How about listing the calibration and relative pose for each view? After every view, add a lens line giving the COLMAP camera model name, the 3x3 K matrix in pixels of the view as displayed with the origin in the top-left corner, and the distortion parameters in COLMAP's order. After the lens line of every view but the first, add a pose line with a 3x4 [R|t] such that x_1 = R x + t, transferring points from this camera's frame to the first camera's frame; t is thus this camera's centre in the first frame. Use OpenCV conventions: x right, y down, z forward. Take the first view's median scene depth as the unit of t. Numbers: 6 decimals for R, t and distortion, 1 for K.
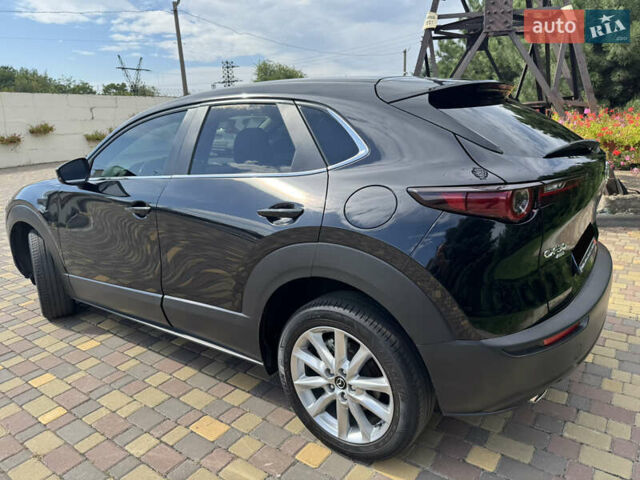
lens RADIAL K [[457.8, 0, 319.9], [0, 457.8, 249.3], [0, 0, 1]] dist [0.005122, -0.003716]
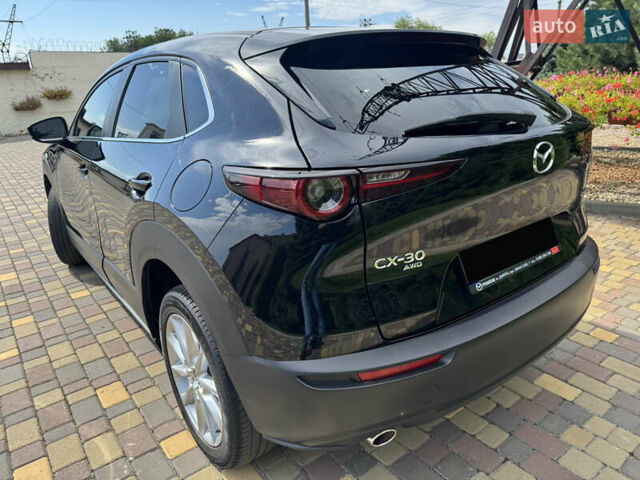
lens RADIAL K [[461.3, 0, 323.6], [0, 461.3, 241.7], [0, 0, 1]] dist [0.000636, -0.010910]
pose [[0.959870, 0.099947, -0.262032, 0.424242], [-0.083553, 0.993825, 0.073006, -0.052946], [0.267711, -0.048183, 0.962294, 0.167521]]
